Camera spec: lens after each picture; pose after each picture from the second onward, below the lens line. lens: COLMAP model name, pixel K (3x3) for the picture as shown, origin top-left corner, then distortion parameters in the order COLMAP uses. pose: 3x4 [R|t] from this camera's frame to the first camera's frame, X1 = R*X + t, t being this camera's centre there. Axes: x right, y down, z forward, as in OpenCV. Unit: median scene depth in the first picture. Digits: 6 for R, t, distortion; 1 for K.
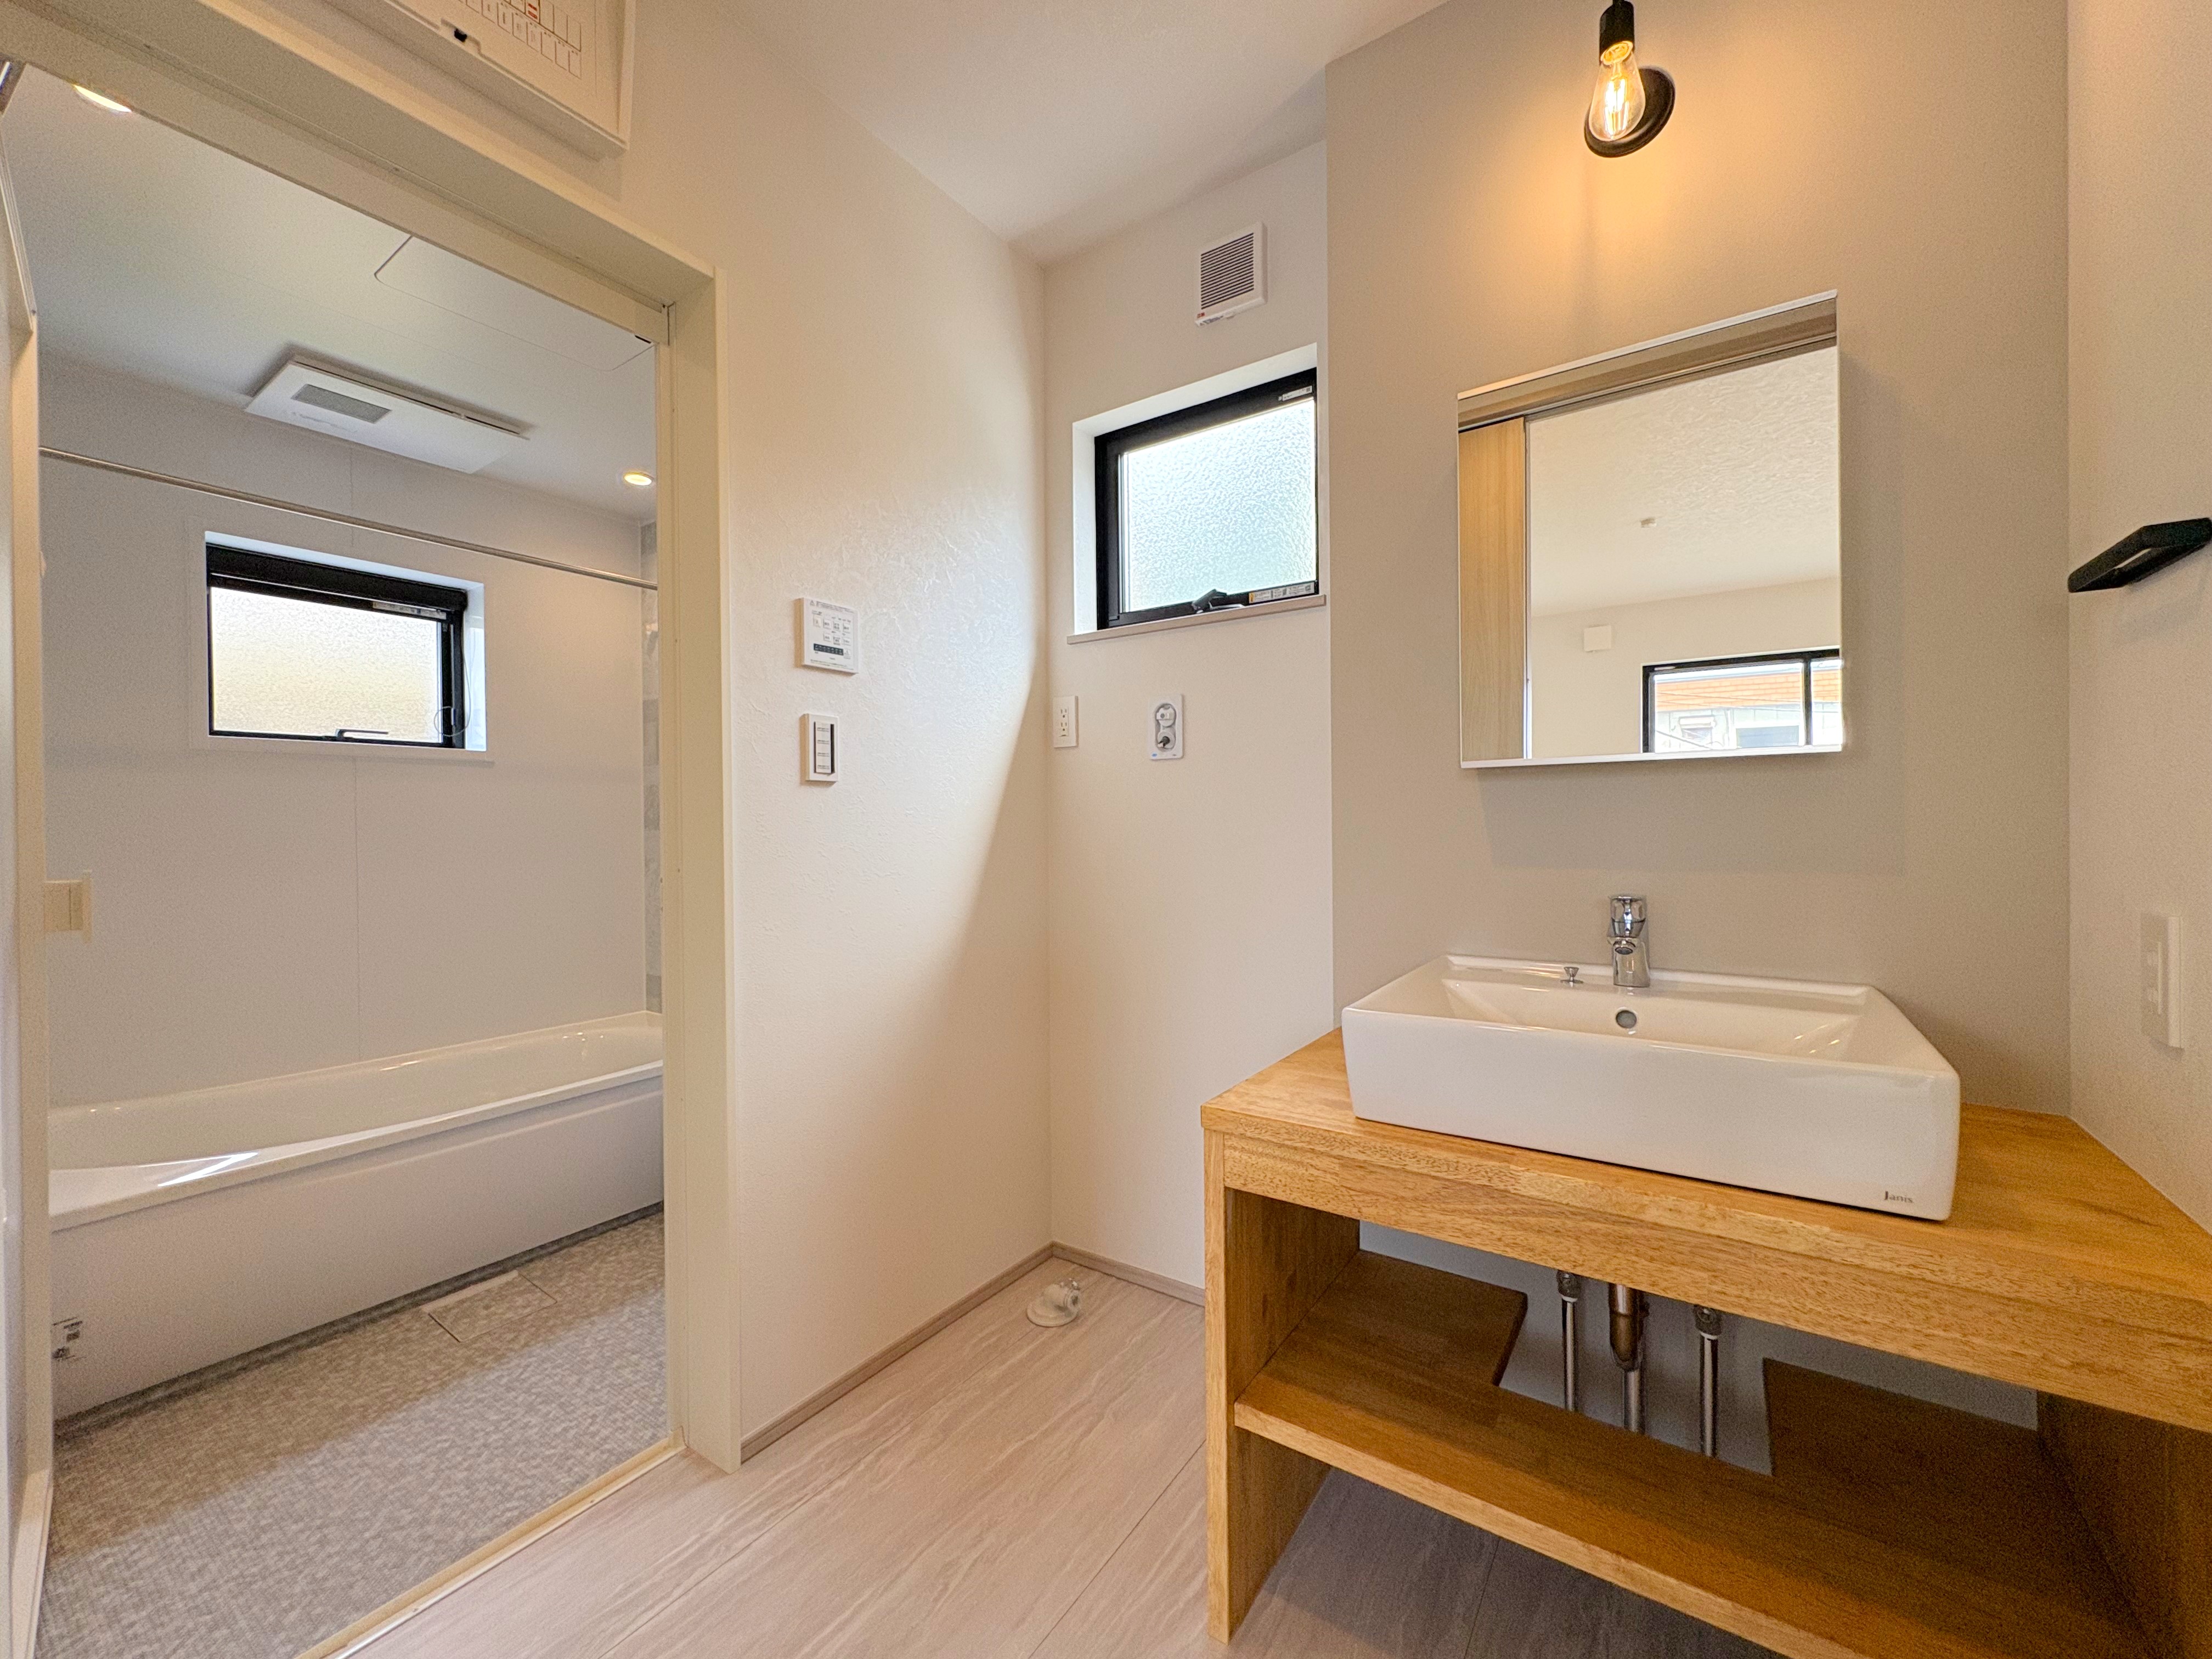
lens RADIAL K [[883.3, 0, 1104.8], [0, 883.3, 824.8], [0, 0, 1]] dist [0.000444, -0.000020]
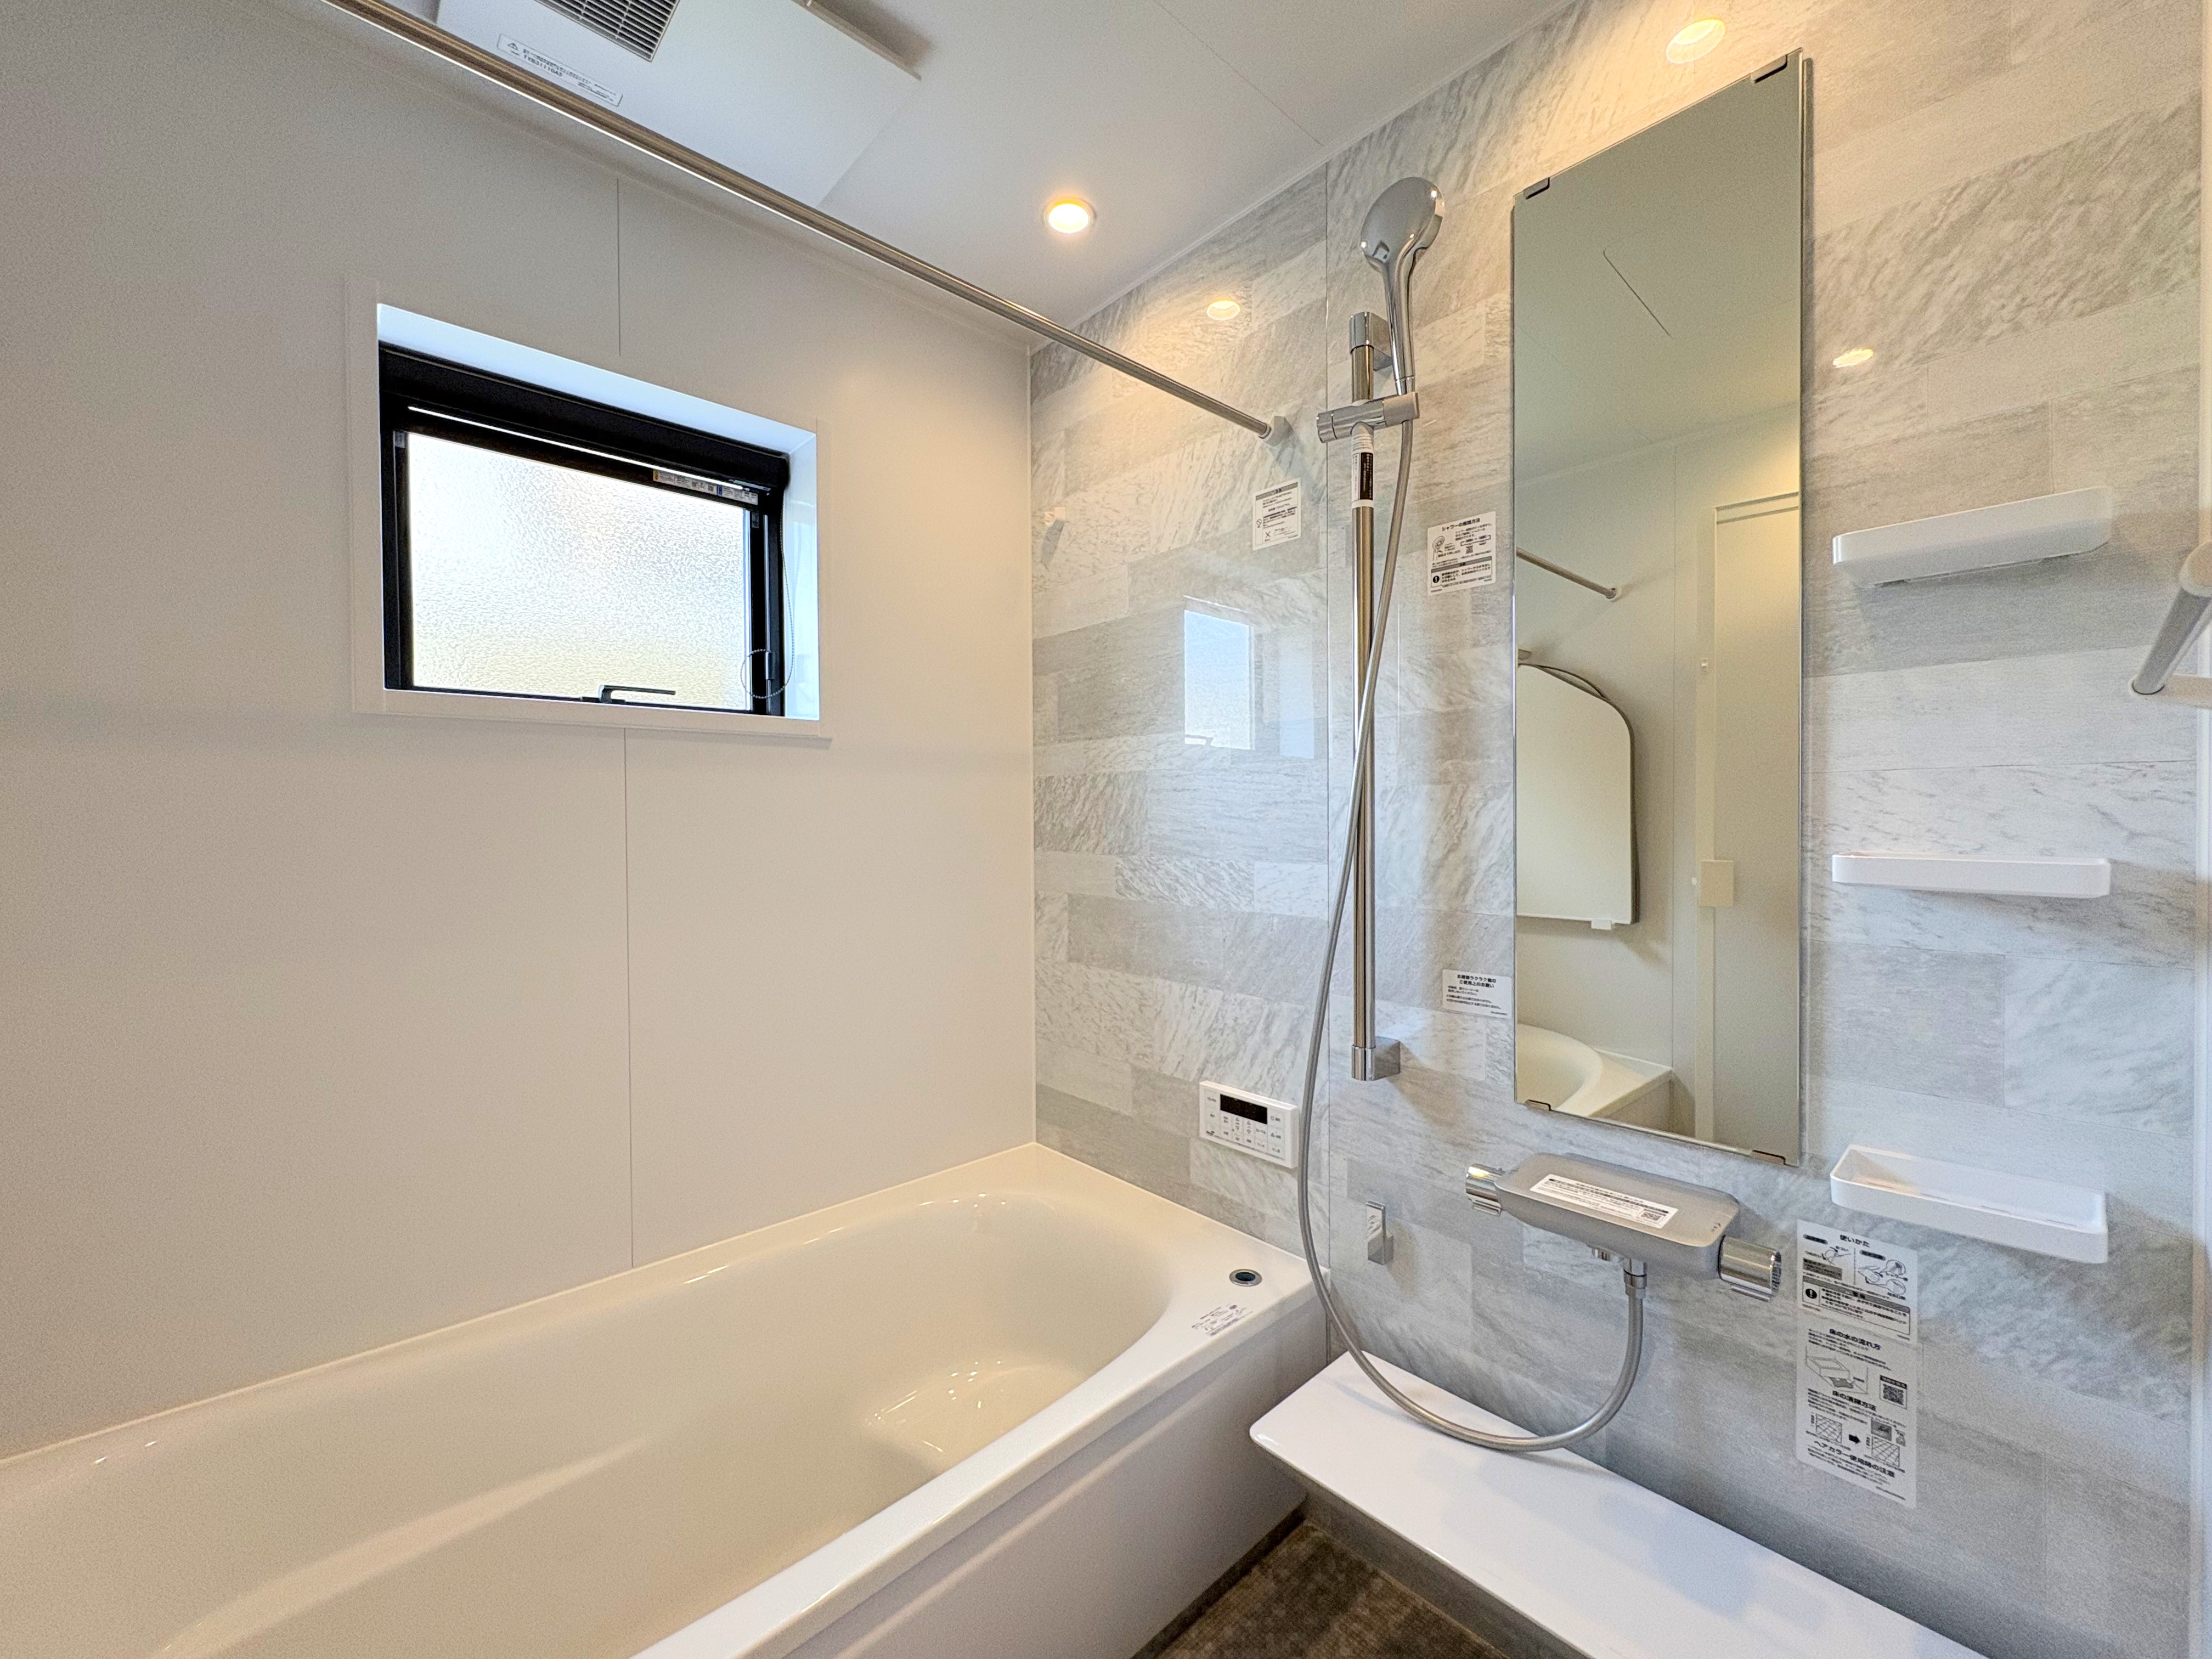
lens RADIAL K [[882.4, 0, 1105.5], [0, 882.4, 829.2], [0, 0, 1]] dist [0.000488, 0.000064]
pose [[0.974219, 0.006379, -0.225513, -0.694544], [-0.004123, 0.999937, 0.010473, -0.031971], [0.225566, -0.009273, 0.974184, 0.854994]]
